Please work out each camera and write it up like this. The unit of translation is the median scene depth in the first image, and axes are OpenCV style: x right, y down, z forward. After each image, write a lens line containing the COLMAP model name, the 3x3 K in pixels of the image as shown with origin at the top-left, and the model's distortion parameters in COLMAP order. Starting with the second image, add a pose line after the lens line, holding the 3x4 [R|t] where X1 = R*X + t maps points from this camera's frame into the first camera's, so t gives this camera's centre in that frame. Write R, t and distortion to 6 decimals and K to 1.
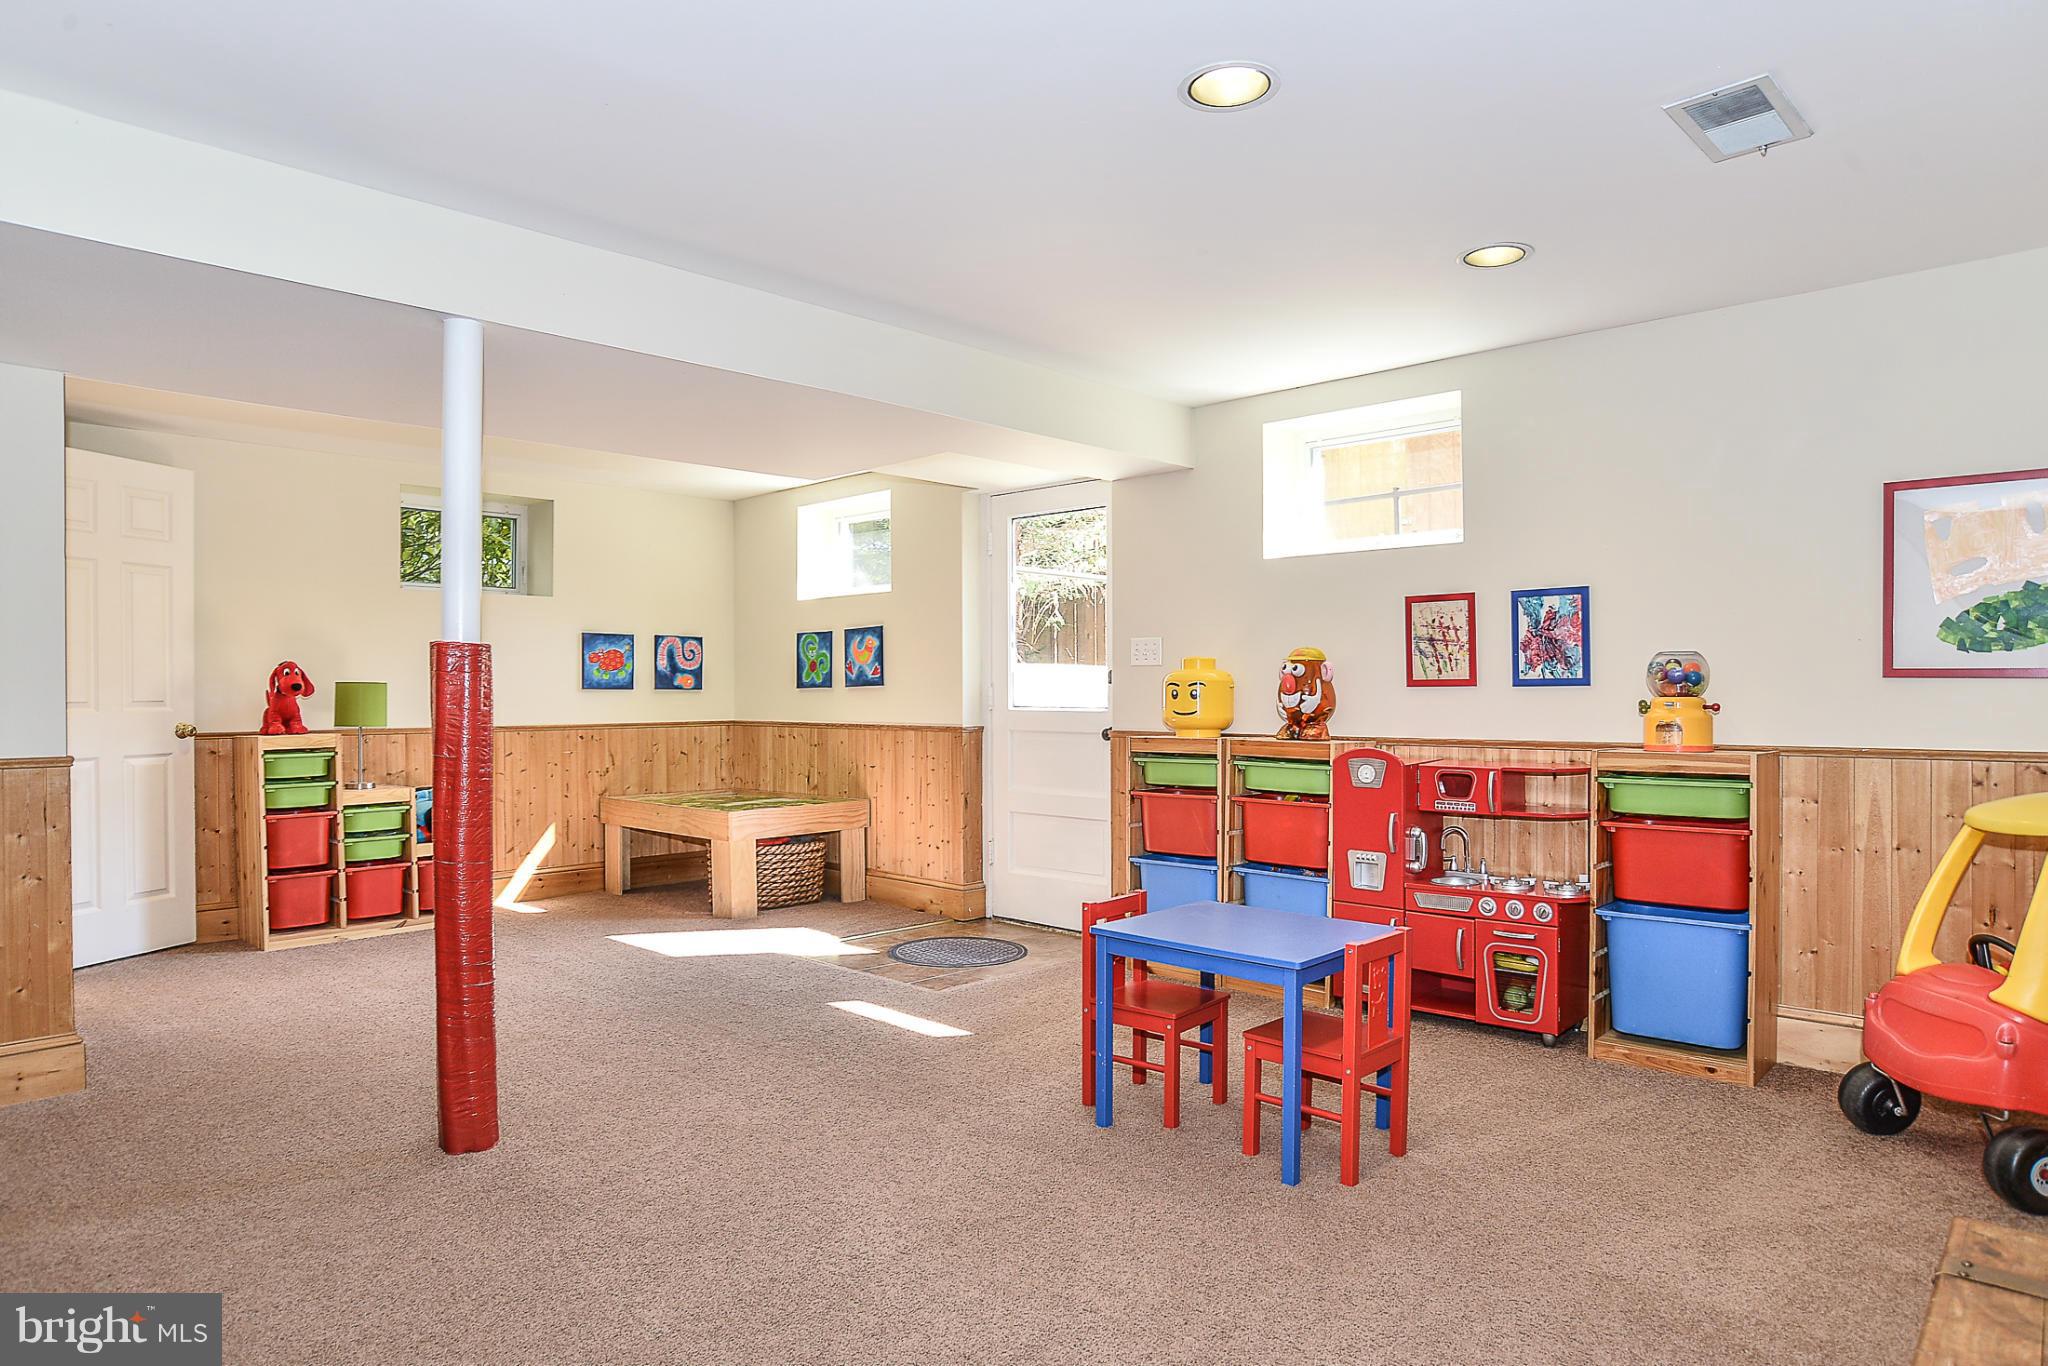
lens RADIAL K [[1254.6, 0, 1034.3], [0, 1254.6, 687.6], [0, 0, 1]] dist [-0.016008, 0.000309]
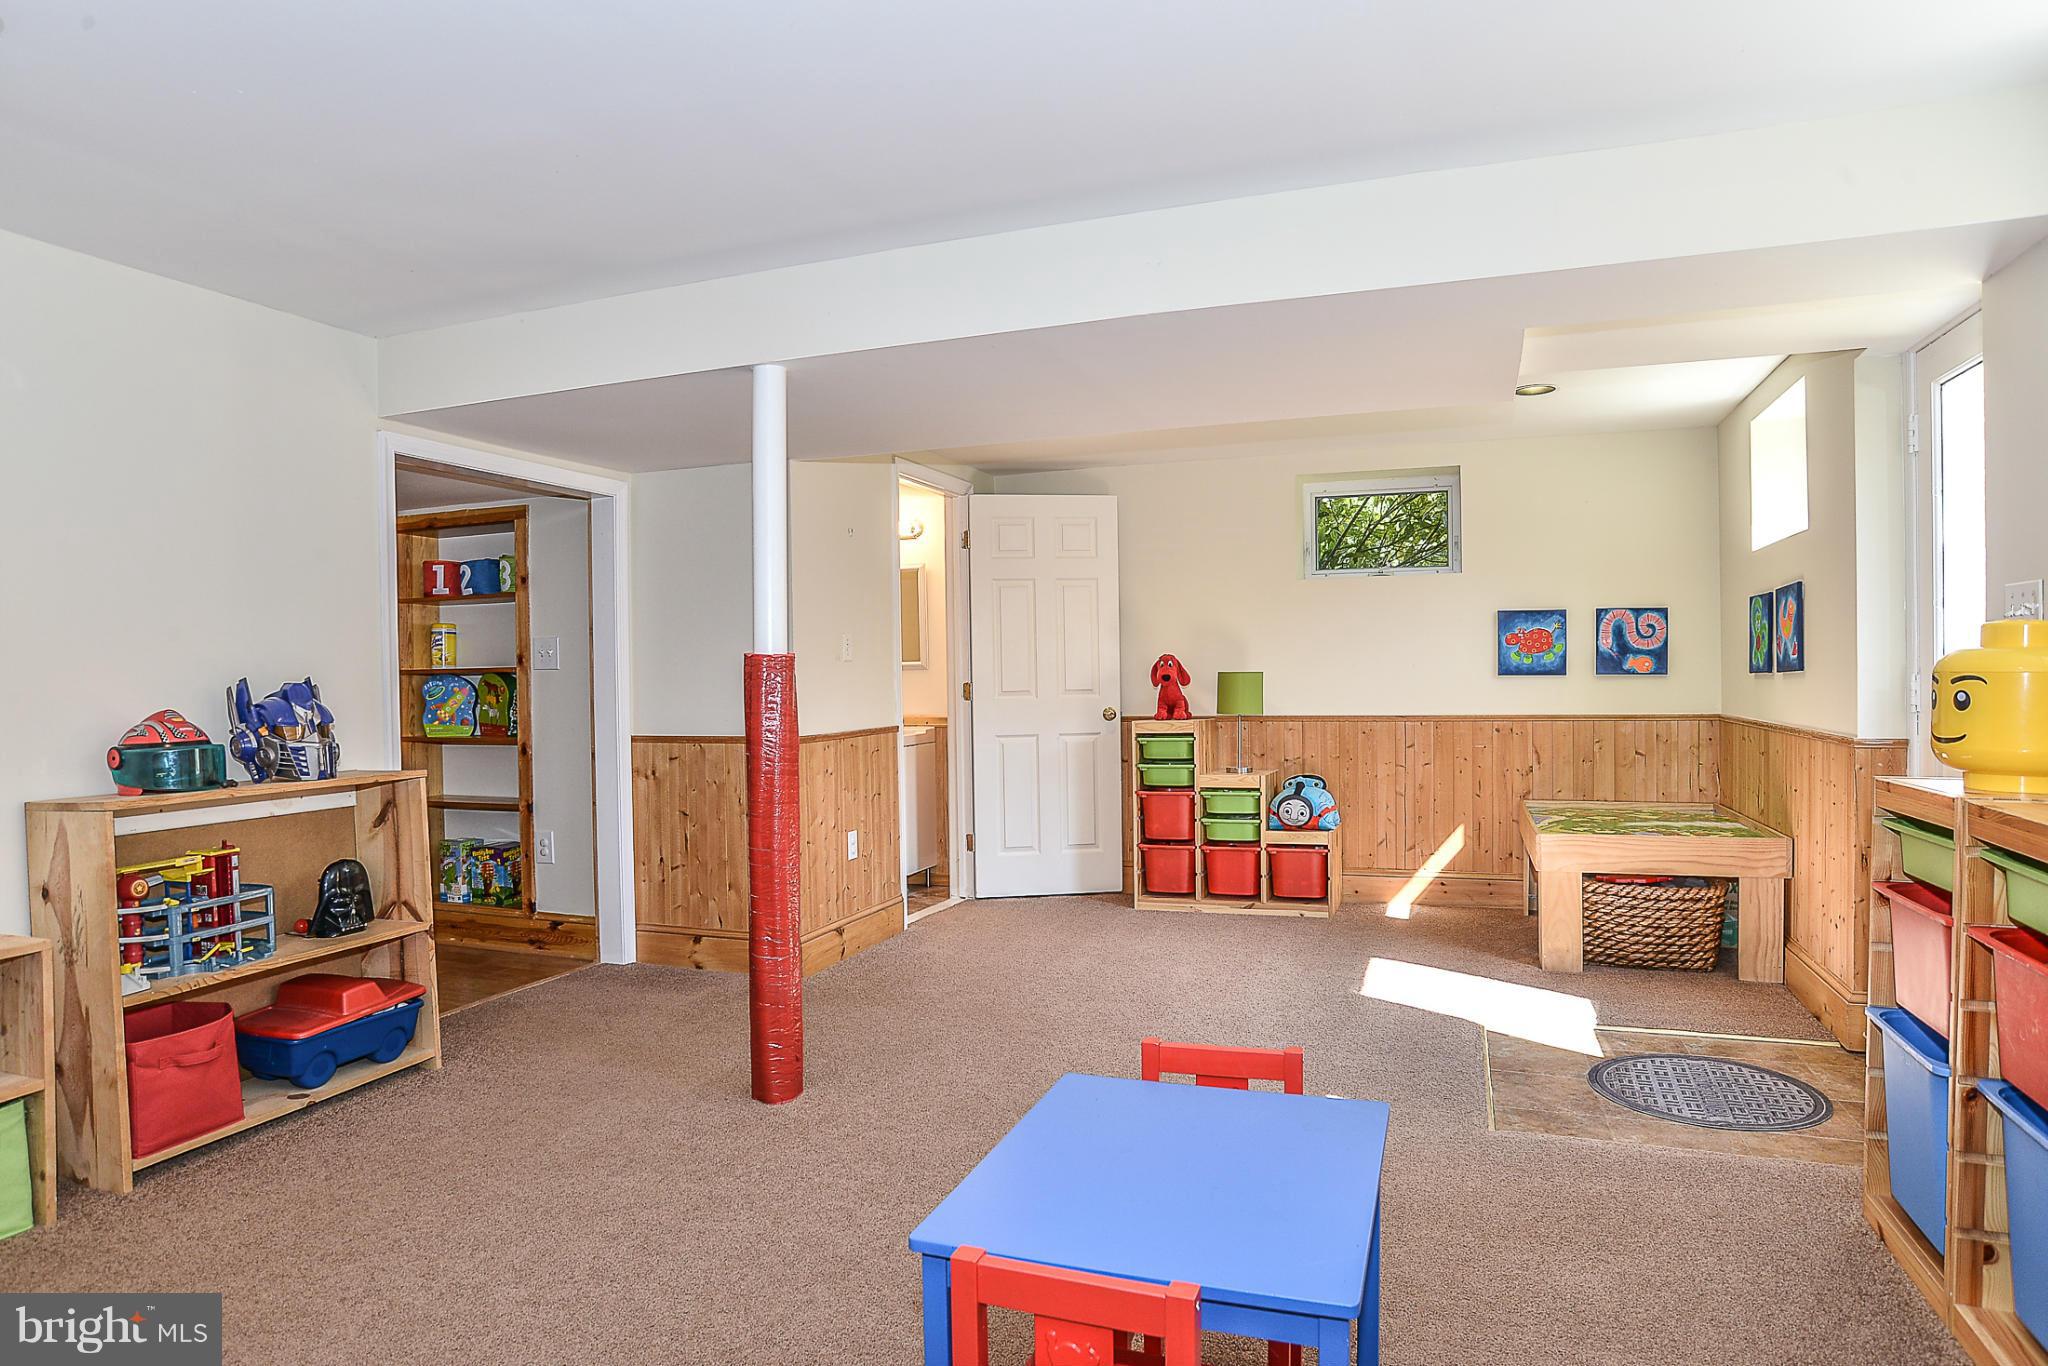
lens RADIAL K [[1254.6, 0, 1029.4], [0, 1254.6, 686.7], [0, 0, 1]] dist [-0.016008, 0.000309]
pose [[0.422740, 0.007205, -0.906222, 0.303203], [0.015781, 0.999758, 0.015310, -0.009656], [0.906114, -0.020773, 0.422524, 0.336403]]
